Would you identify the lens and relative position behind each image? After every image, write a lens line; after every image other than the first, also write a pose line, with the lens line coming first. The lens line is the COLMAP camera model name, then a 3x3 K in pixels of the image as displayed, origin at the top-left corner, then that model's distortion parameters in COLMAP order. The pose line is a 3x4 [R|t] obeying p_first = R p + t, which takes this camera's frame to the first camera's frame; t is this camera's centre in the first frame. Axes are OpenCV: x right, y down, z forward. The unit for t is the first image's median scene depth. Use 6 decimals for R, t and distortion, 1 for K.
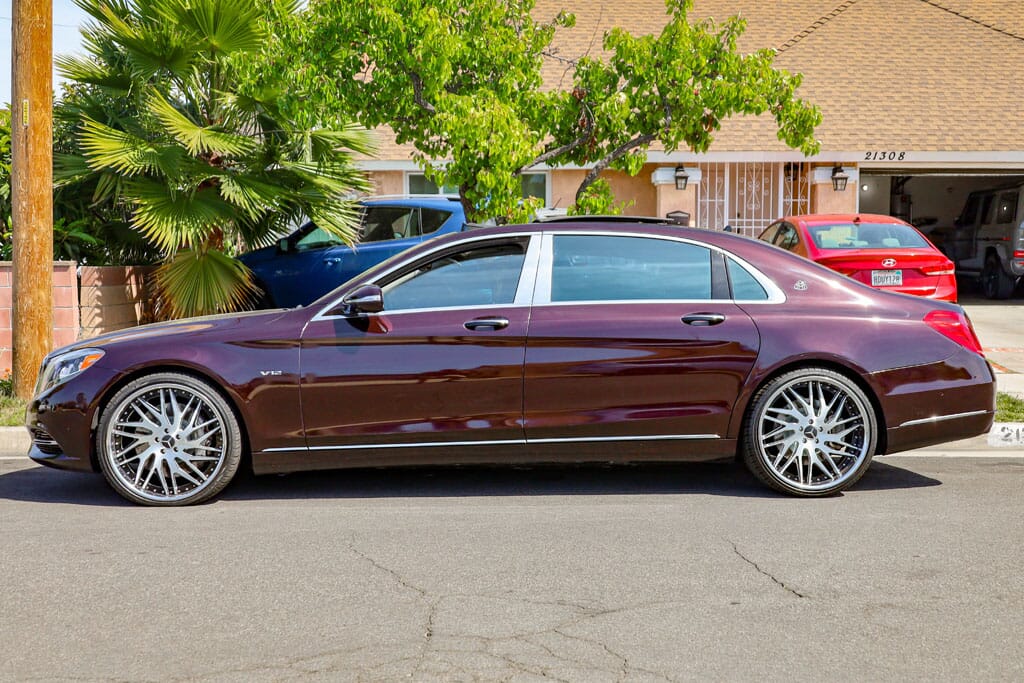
lens RADIAL K [[1073.5, 0, 512.0], [0, 1073.5, 341.5], [0, 0, 1]] dist [-0.001024, 0.007240]
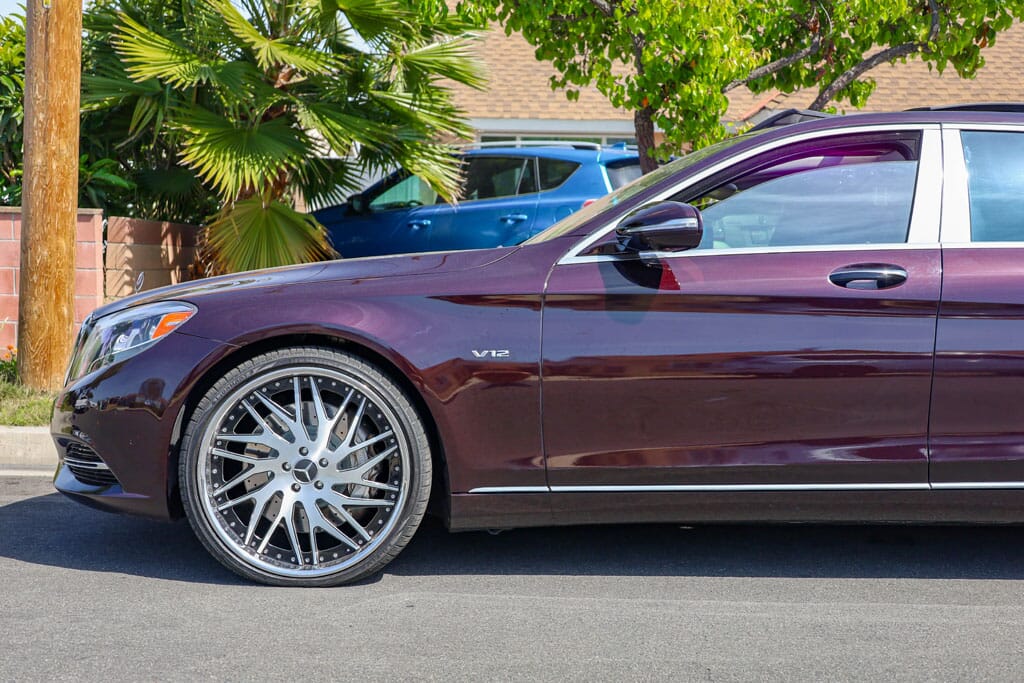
lens RADIAL K [[1138.8, 0, 515.8], [0, 1138.8, 333.6], [0, 0, 1]] dist [0.017916, 0.011252]
pose [[0.999512, 0.026085, -0.017178, -0.192777], [-0.026170, 0.999646, -0.004783, 0.020588], [0.017047, 0.005230, 0.999841, 0.386673]]
